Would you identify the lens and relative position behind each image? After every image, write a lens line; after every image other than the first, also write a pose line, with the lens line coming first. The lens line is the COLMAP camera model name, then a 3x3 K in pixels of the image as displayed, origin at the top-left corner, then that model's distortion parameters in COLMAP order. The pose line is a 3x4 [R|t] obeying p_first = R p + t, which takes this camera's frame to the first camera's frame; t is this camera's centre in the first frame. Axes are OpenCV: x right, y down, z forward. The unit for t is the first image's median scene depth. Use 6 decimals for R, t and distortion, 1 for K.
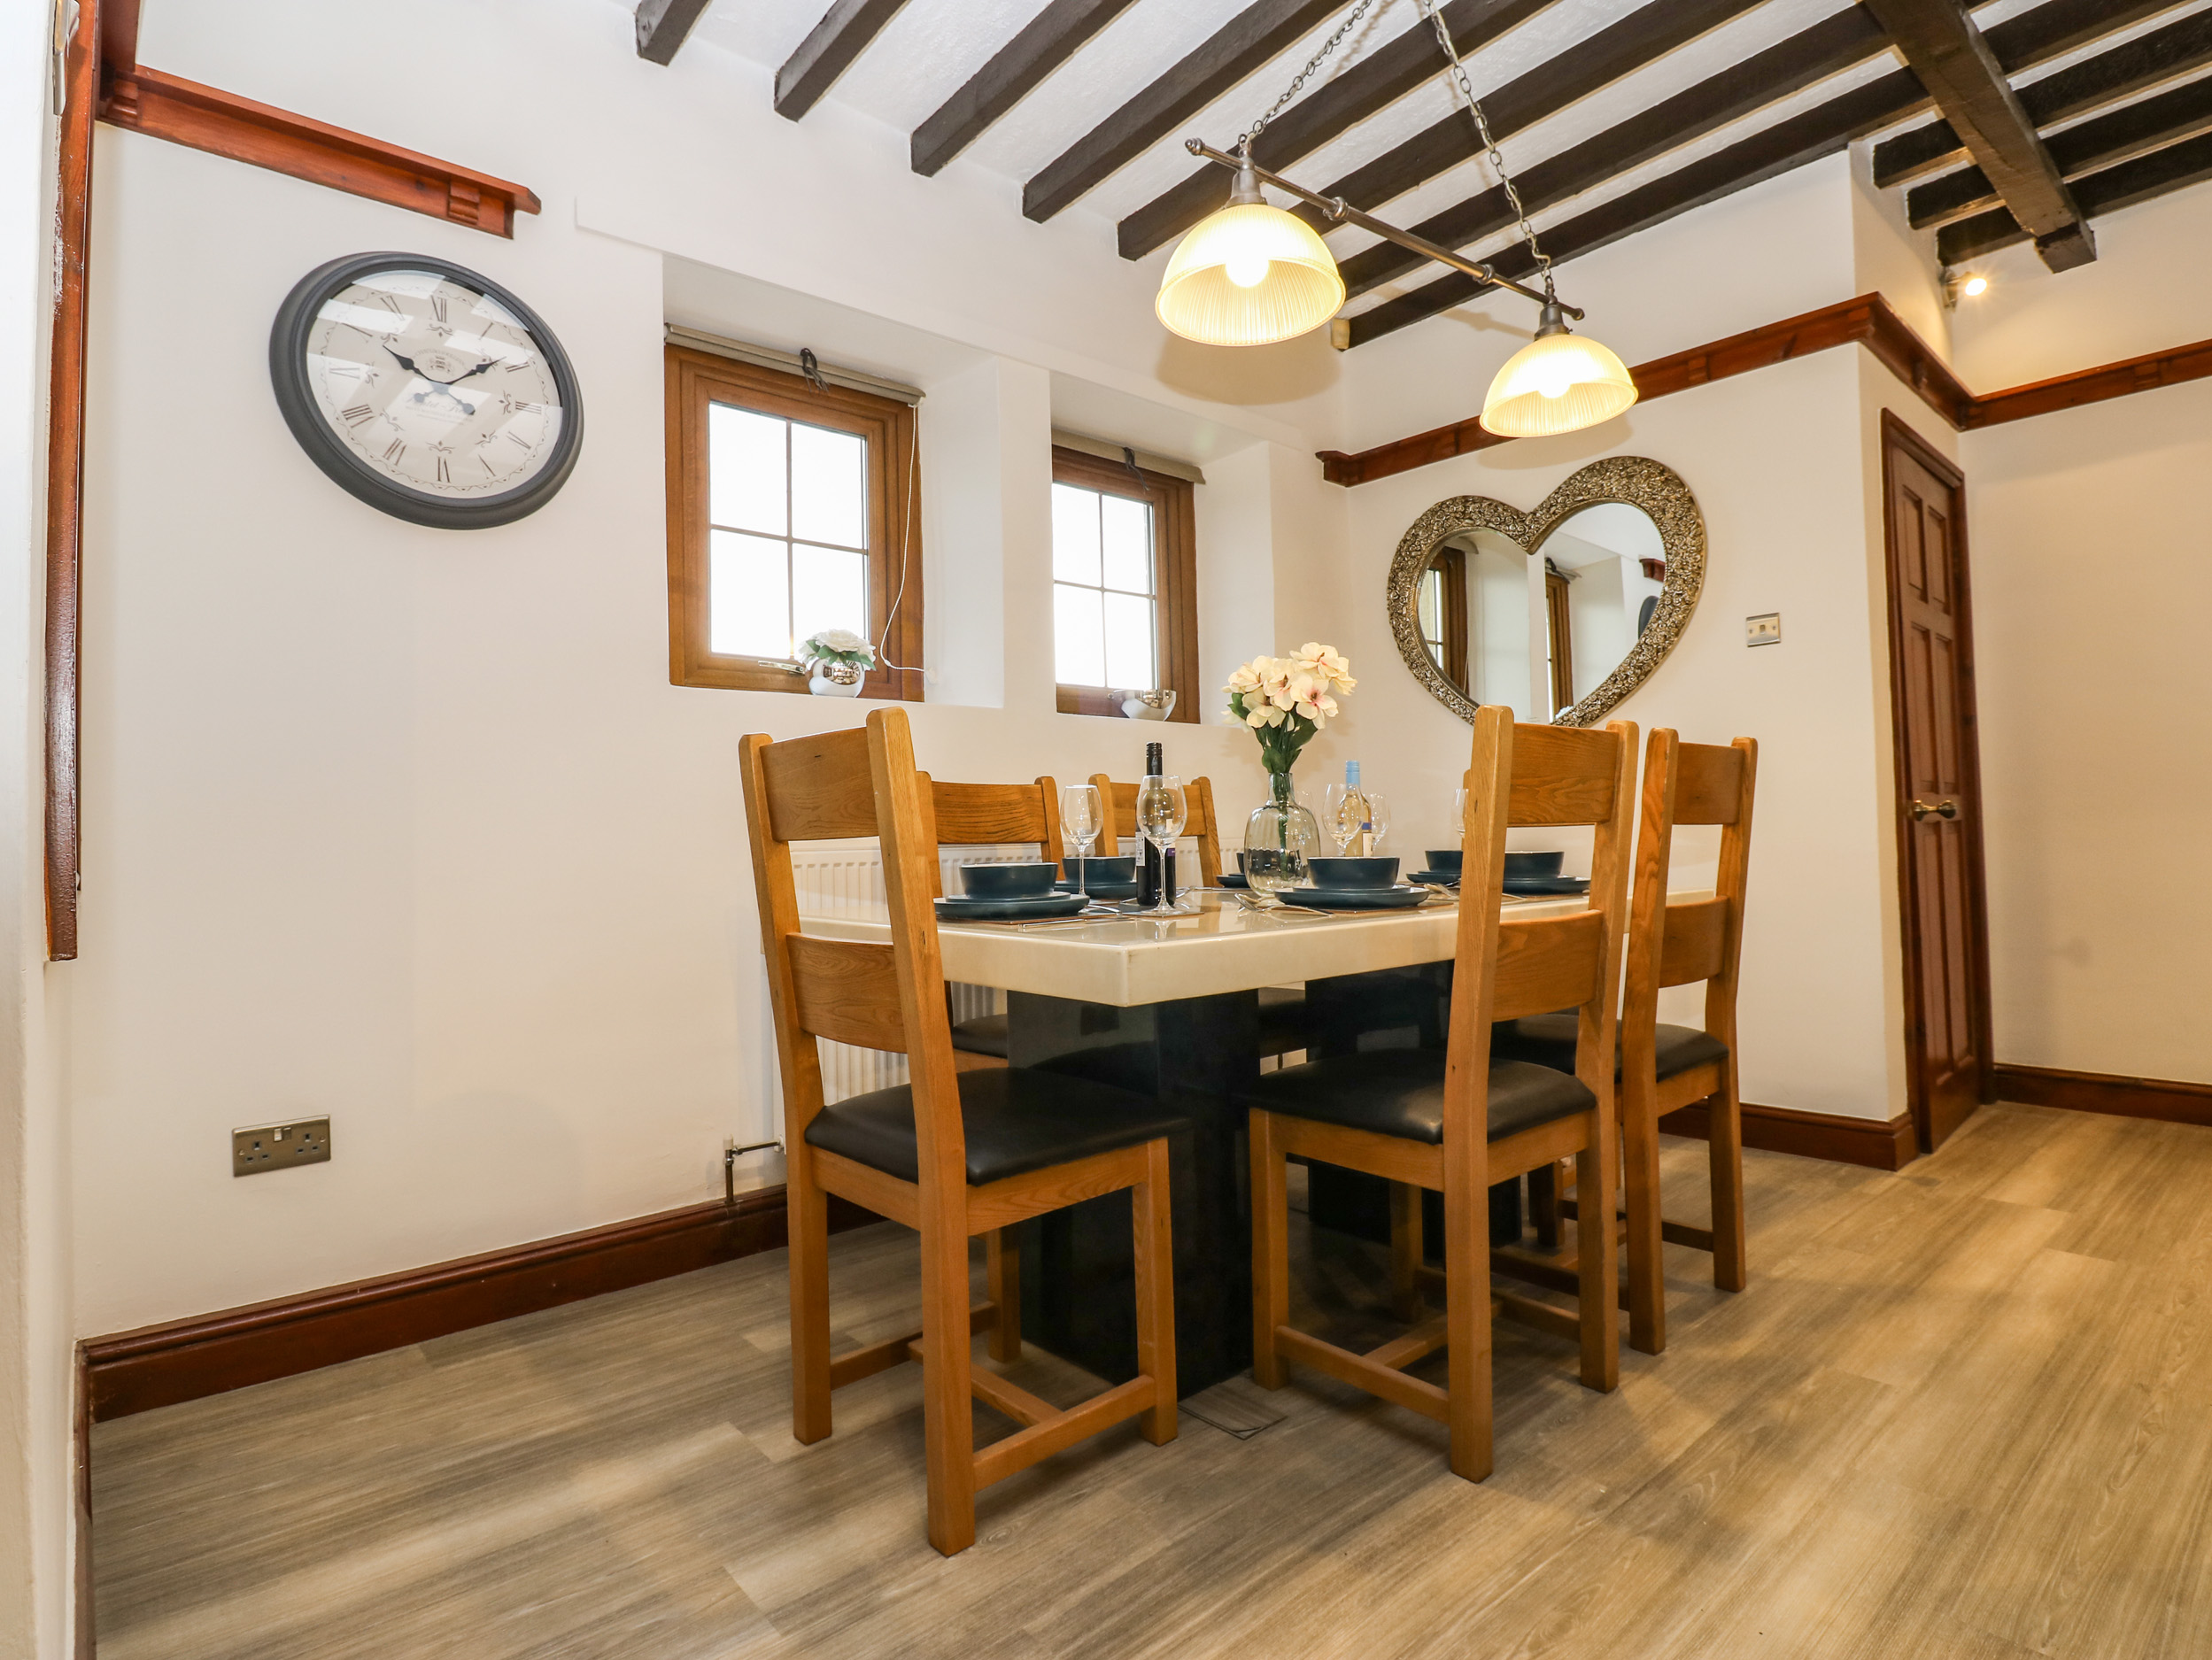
lens RADIAL K [[1154.4, 0, 1094.7], [0, 1154.4, 817.9], [0, 0, 1]] dist [-0.000269, -0.012374]
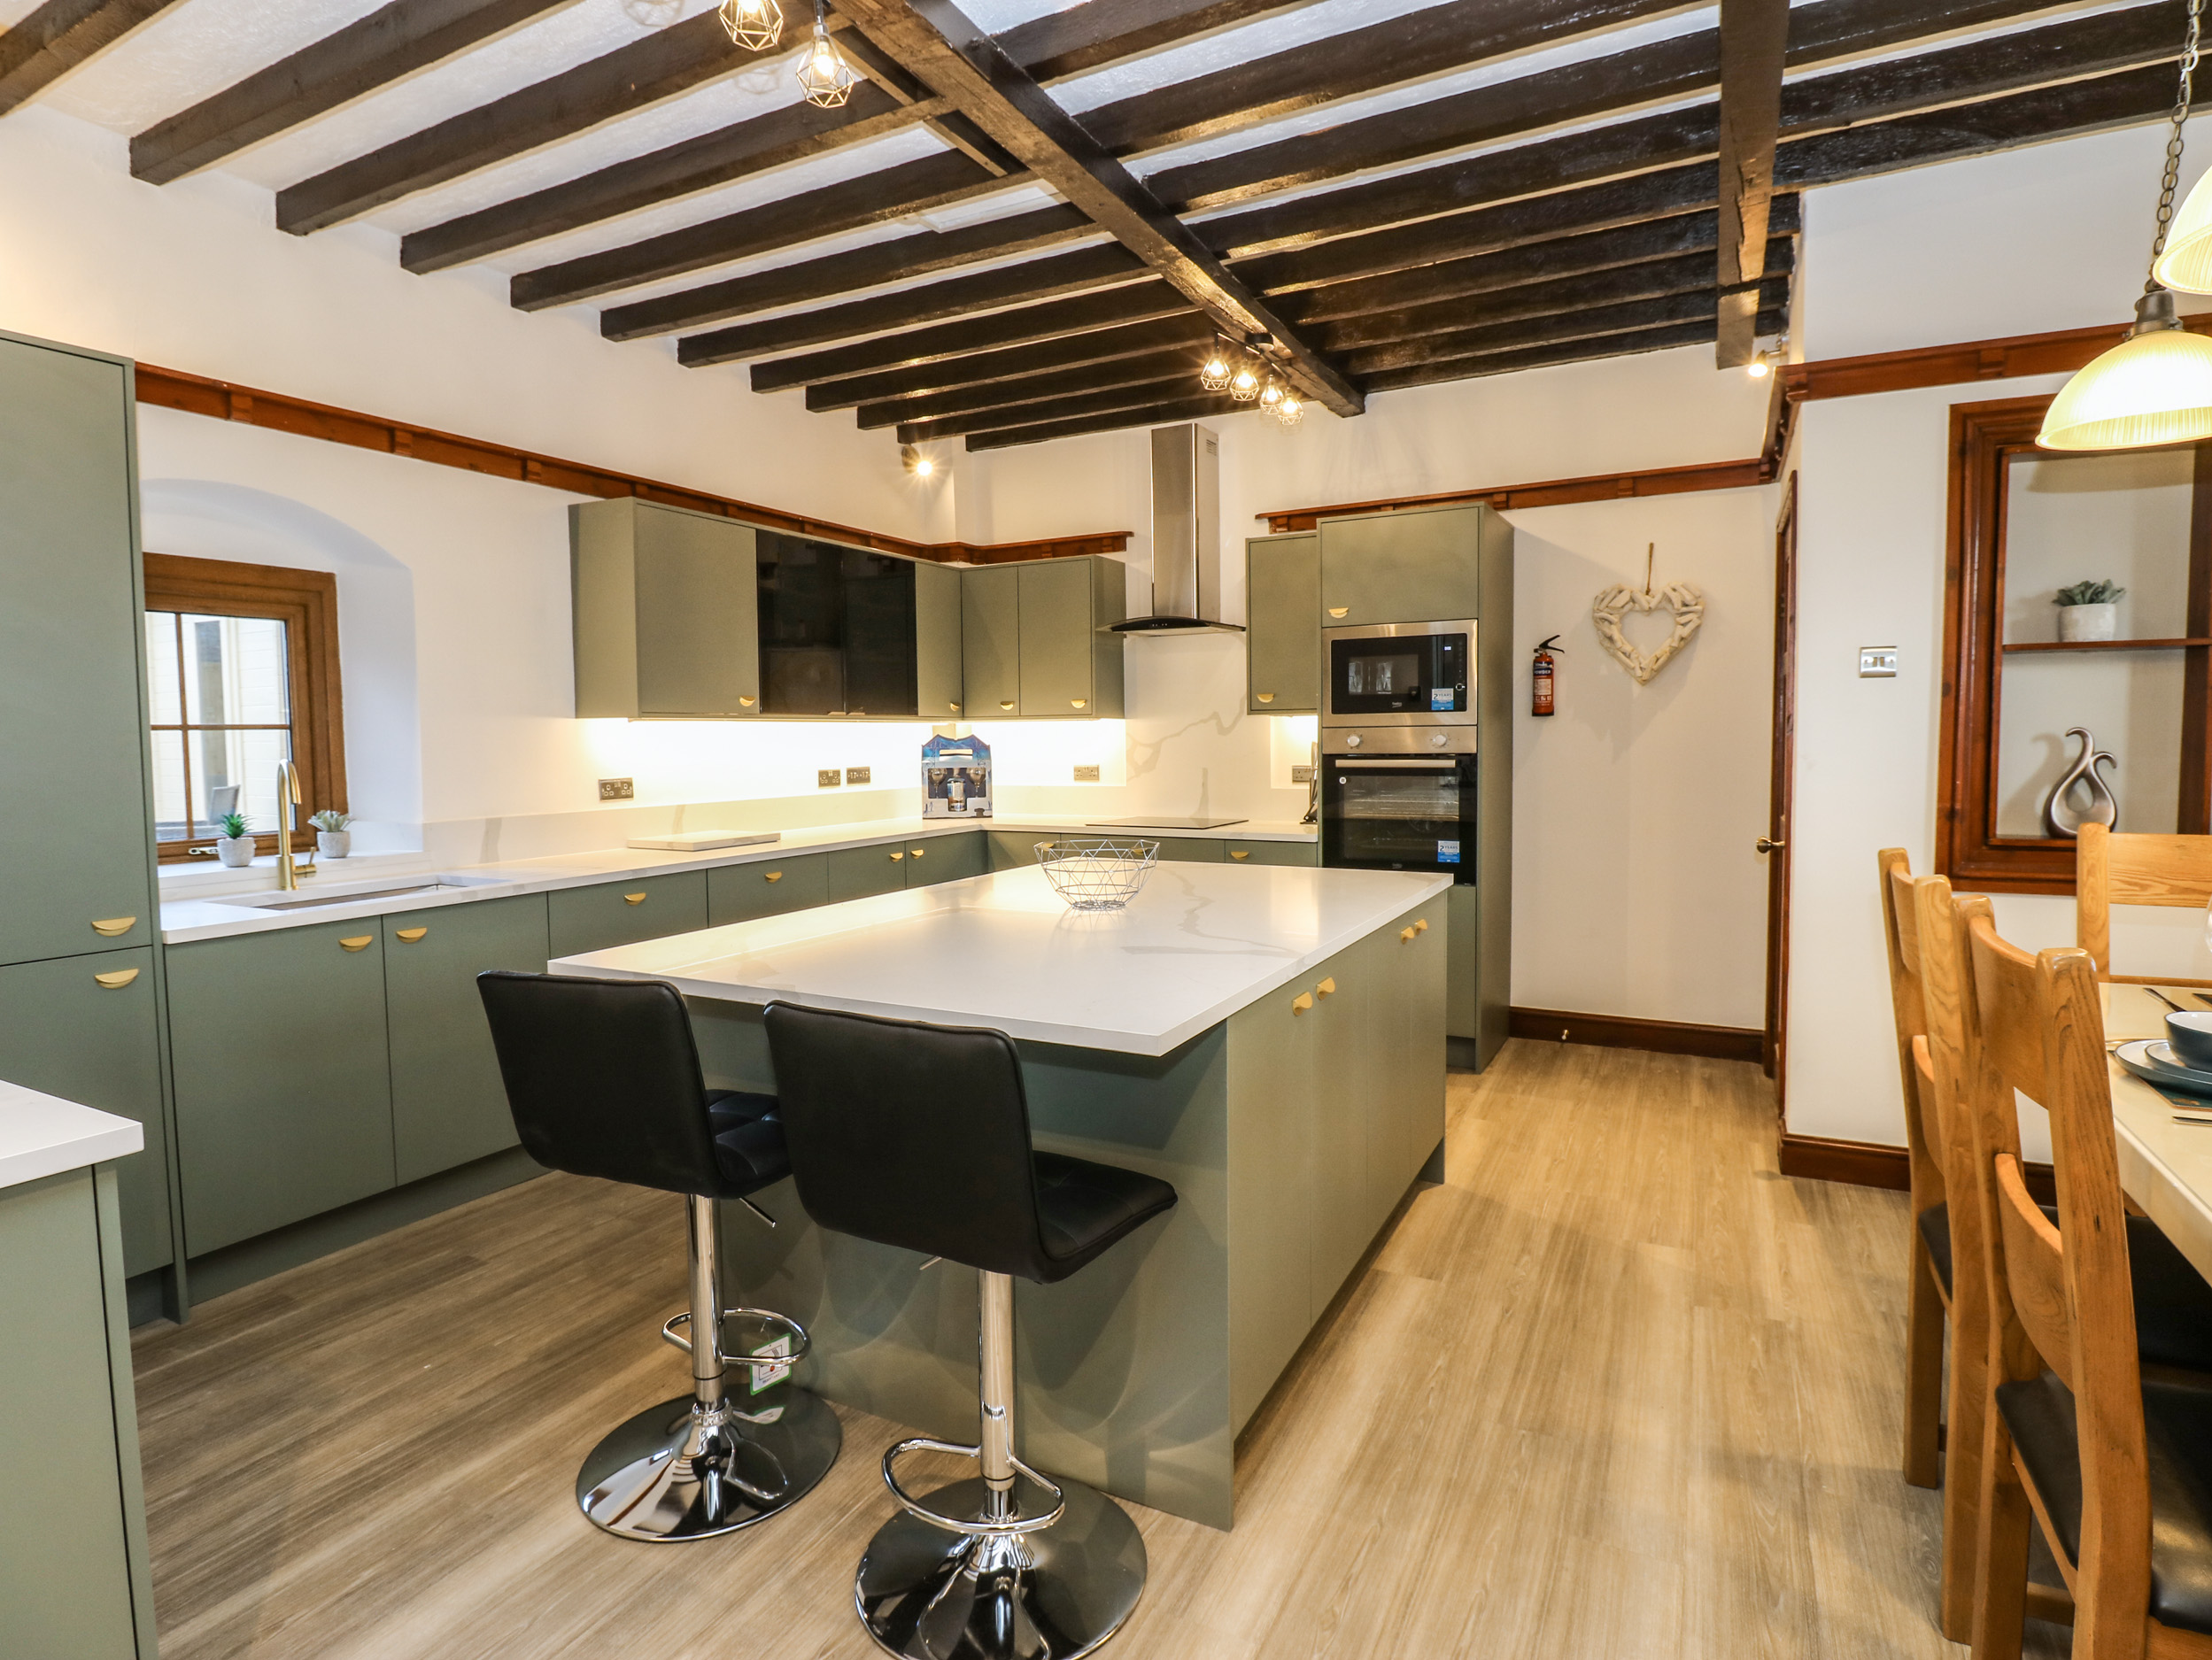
lens RADIAL K [[1154.4, 0, 1091.1], [0, 1154.4, 807.1], [0, 0, 1]] dist [-0.000269, -0.012374]
pose [[-0.932086, 0.056719, -0.357770, 1.058179], [0.041772, 0.997906, 0.049375, -0.156290], [0.359821, 0.031077, -0.932504, 1.239009]]
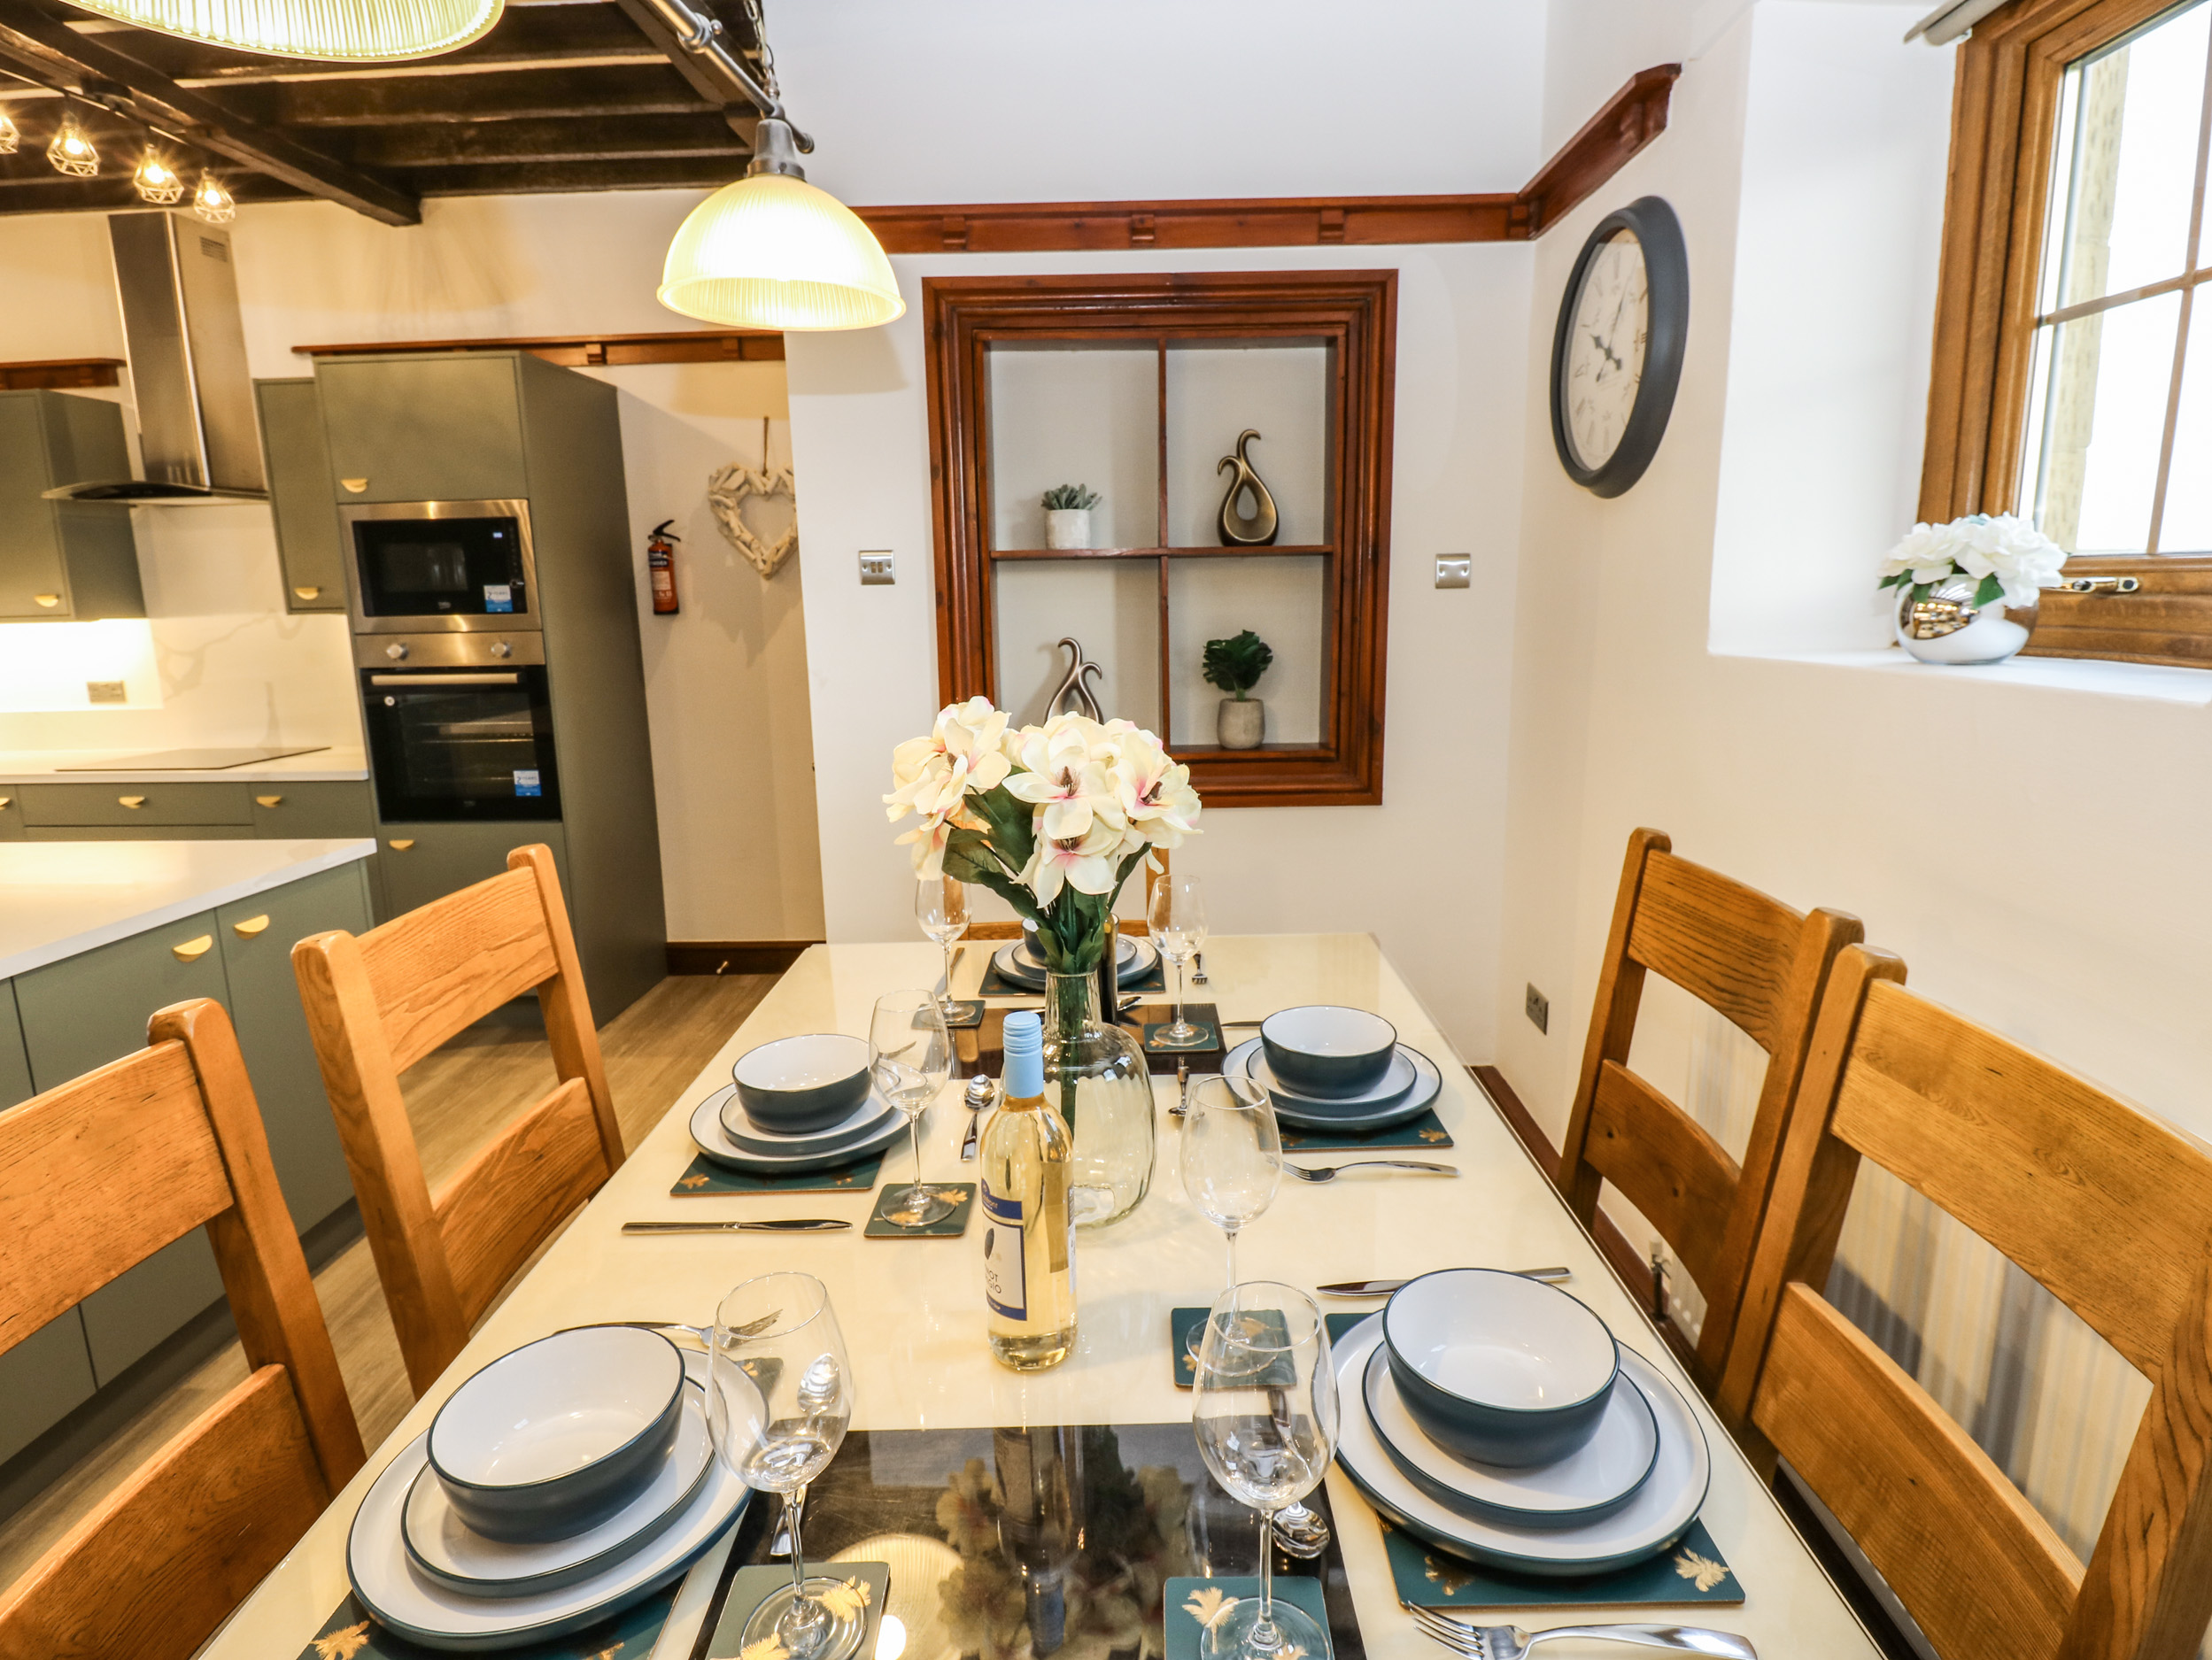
lens RADIAL K [[1154.4, 0, 1124.2], [0, 1154.4, 807.8], [0, 0, 1]] dist [-0.000269, -0.012374]
pose [[-0.674961, 0.168604, -0.718332, 0.418424], [0.047845, 0.981495, 0.185416, -0.186739], [0.736301, 0.090780, -0.670537, 1.353114]]
